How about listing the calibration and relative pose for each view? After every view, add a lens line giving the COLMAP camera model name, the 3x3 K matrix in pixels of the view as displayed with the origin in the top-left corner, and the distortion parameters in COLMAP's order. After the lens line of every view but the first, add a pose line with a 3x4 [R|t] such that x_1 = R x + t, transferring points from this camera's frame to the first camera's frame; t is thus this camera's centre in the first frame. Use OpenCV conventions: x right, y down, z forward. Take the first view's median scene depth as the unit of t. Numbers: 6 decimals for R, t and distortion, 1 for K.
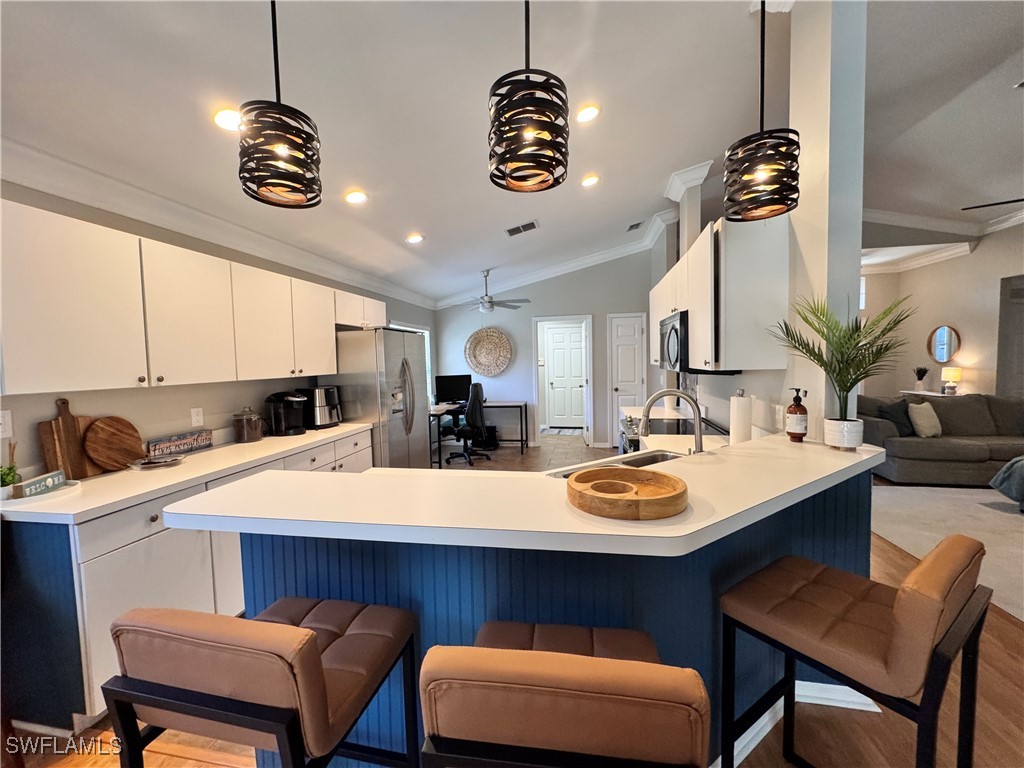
lens RADIAL K [[410.0, 0, 512.0], [0, 410.0, 384.0], [0, 0, 1]] dist [-0.002960, 0.000144]
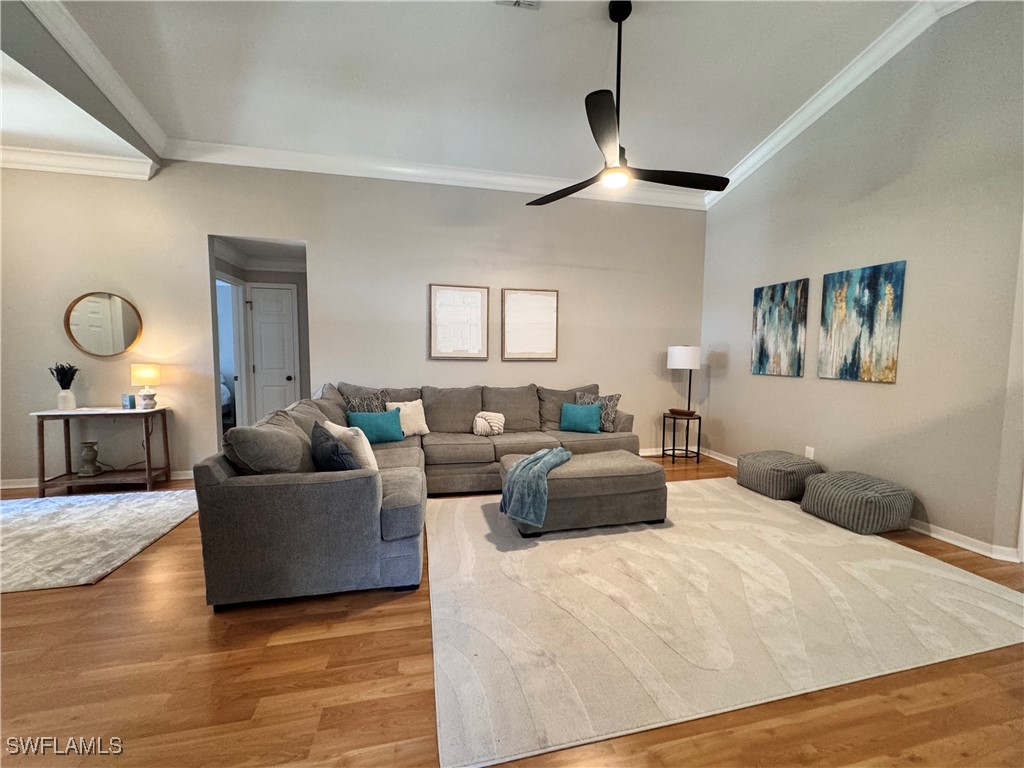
lens RADIAL K [[410.0, 0, 512.0], [0, 410.0, 384.0], [0, 0, 1]] dist [-0.002960, 0.000144]
pose [[-0.409561, -0.045488, 0.911148, 0.303565], [0.056350, 0.995588, 0.075033, -0.025129], [-0.910541, 0.082074, -0.405191, 0.756752]]
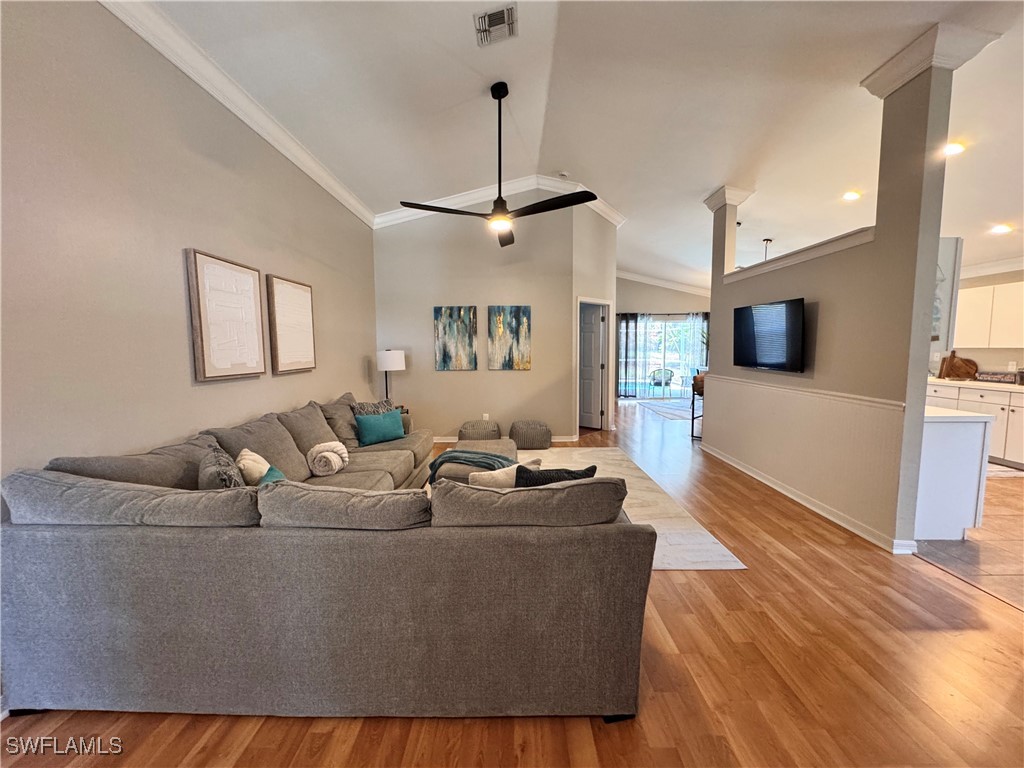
lens RADIAL K [[410.0, 0, 512.0], [0, 410.0, 384.0], [0, 0, 1]] dist [-0.002960, 0.000144]
pose [[-0.981058, 0.051349, -0.186784, 0.793459], [0.022735, 0.988085, 0.152223, -0.076236], [0.192375, 0.145093, -0.970536, 1.052864]]
